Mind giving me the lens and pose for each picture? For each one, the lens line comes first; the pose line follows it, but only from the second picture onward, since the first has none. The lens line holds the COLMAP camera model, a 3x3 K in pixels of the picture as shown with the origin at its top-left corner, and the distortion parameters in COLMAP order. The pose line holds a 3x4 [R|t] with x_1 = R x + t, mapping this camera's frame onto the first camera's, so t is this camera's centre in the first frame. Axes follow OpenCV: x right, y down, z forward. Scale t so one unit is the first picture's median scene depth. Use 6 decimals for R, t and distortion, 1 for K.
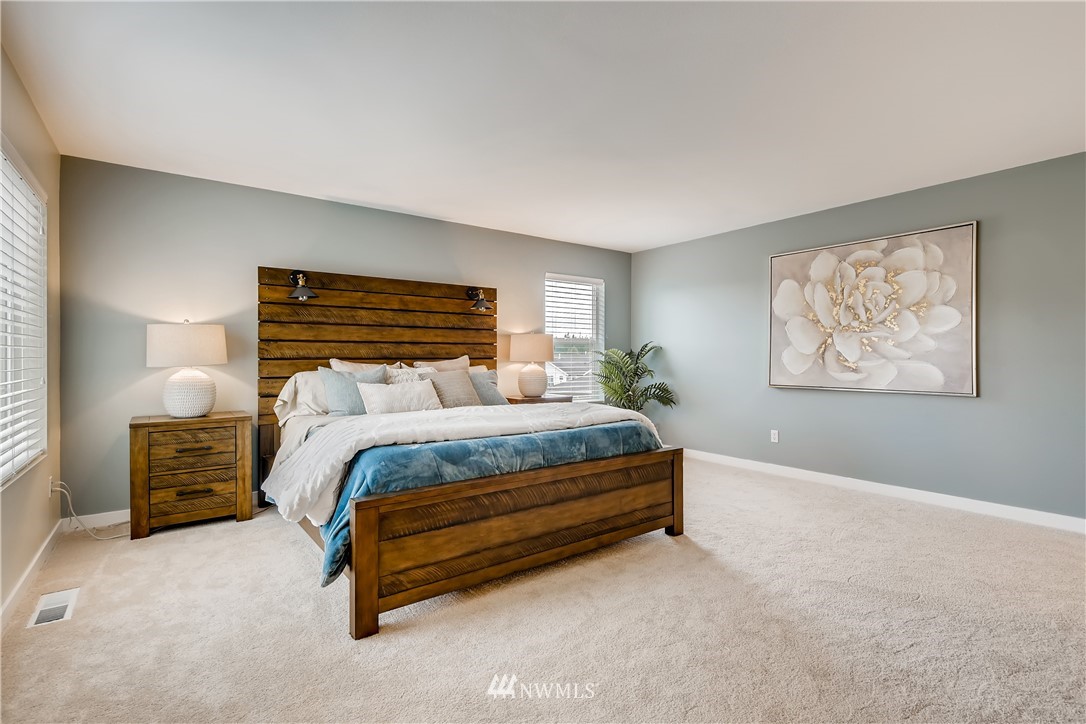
lens RADIAL K [[512.5, 0, 540.2], [0, 512.5, 358.3], [0, 0, 1]] dist [0.006629, -0.000185]
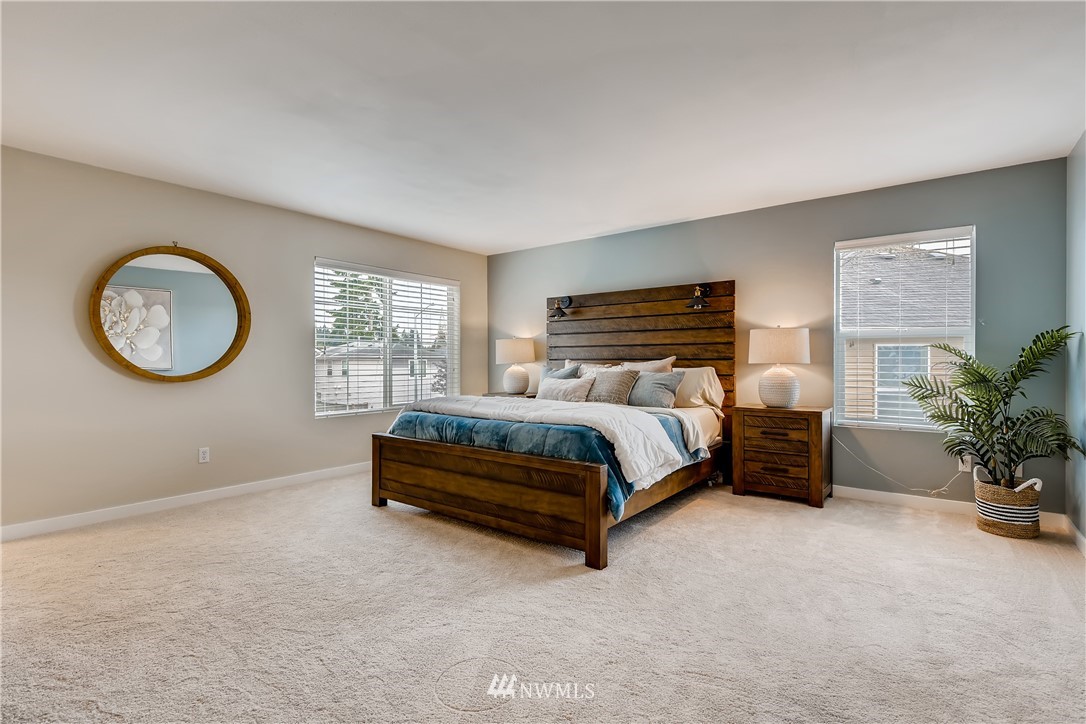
lens RADIAL K [[512.5, 0, 547.7], [0, 512.5, 363.6], [0, 0, 1]] dist [0.006629, -0.000185]
pose [[0.278488, 0.008217, -0.960405, 0.732669], [0.001121, 0.999960, 0.008880, -0.000312], [0.960439, -0.003550, 0.278467, 0.478998]]
